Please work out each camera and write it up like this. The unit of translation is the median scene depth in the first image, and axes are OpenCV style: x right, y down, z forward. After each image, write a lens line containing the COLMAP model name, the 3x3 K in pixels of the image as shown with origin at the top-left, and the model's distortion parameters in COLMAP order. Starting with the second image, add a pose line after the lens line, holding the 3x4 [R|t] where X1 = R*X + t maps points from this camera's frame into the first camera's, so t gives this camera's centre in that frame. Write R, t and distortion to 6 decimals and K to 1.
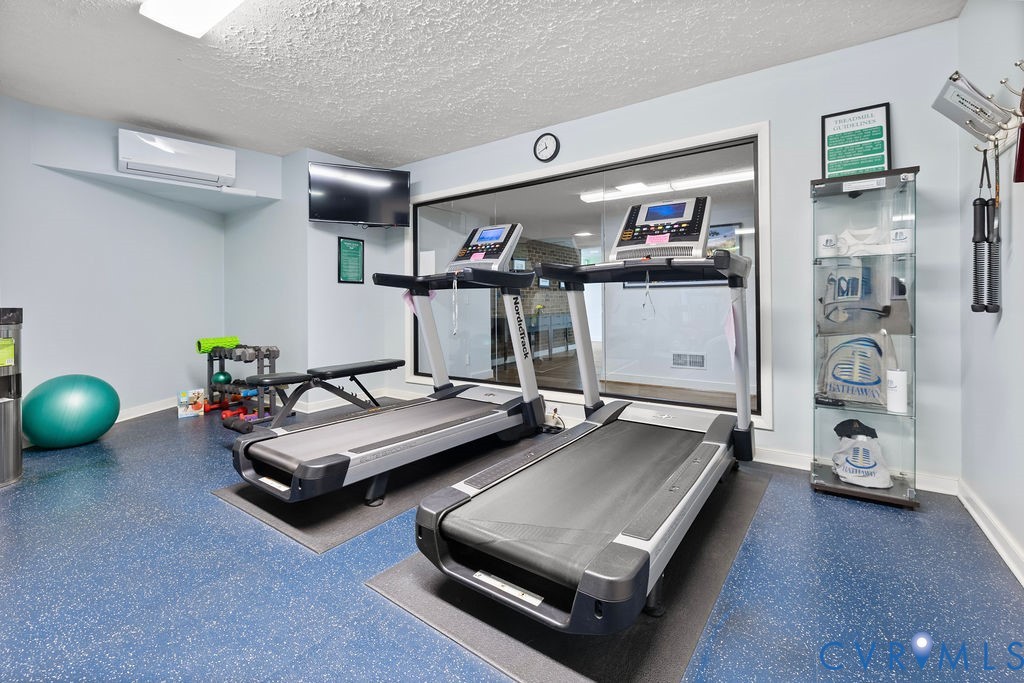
lens RADIAL K [[440.4, 0, 510.9], [0, 440.4, 303.1], [0, 0, 1]] dist [-0.000410, -0.000040]
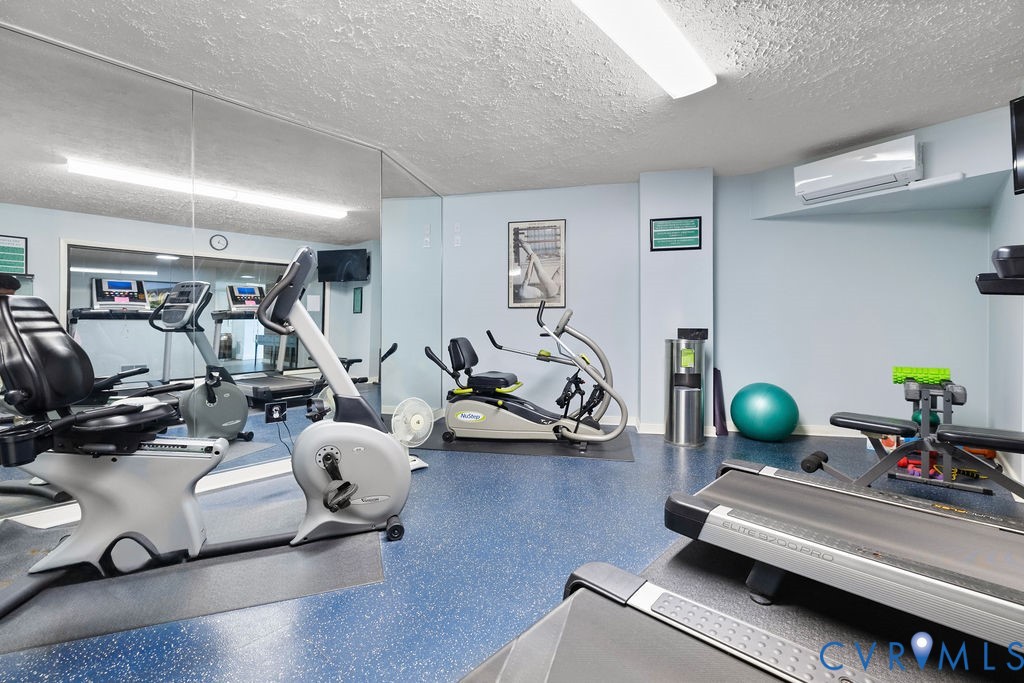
lens RADIAL K [[439.8, 0, 512.0], [0, 439.8, 341.5], [0, 0, 1]] dist [0.000679, 0.000163]
pose [[-0.116939, 0.044867, -0.992125, 0.316432], [-0.001346, 0.998971, 0.045335, -0.009190], [0.993138, 0.006637, -0.116758, 0.452220]]
